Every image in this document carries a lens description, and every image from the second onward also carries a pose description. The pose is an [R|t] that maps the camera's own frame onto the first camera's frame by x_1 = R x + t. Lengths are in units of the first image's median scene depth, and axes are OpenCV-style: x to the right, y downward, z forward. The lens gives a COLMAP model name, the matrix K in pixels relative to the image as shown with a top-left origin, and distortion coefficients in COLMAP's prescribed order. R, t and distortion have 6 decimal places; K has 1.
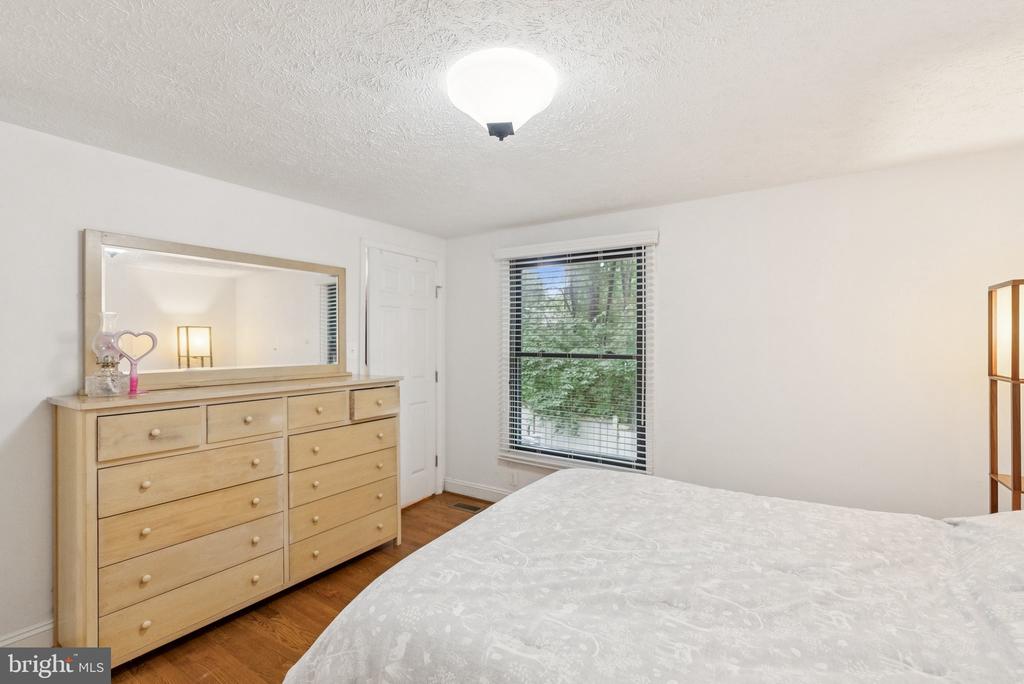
lens RADIAL K [[467.0, 0, 512.0], [0, 467.0, 342.0], [0, 0, 1]] dist [-0.013238, -0.000335]
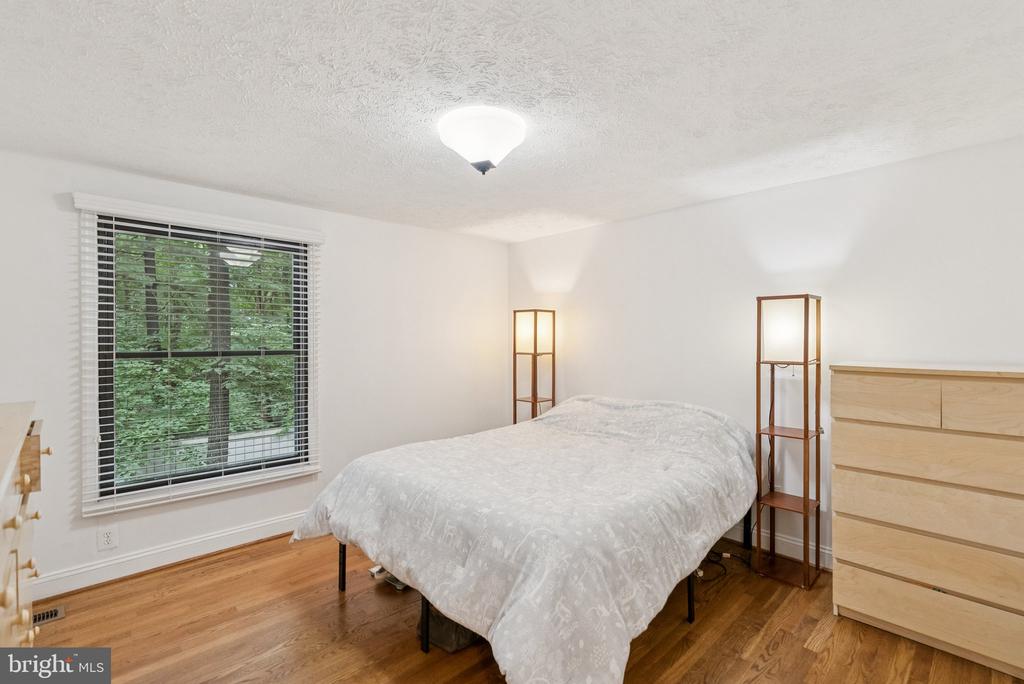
lens RADIAL K [[467.0, 0, 512.0], [0, 467.0, 342.0], [0, 0, 1]] dist [-0.013238, -0.000335]
pose [[0.211053, -0.011616, 0.977406, -1.181332], [0.000268, 0.999930, 0.011825, -0.002388], [-0.977475, -0.002234, 0.211041, 0.637227]]
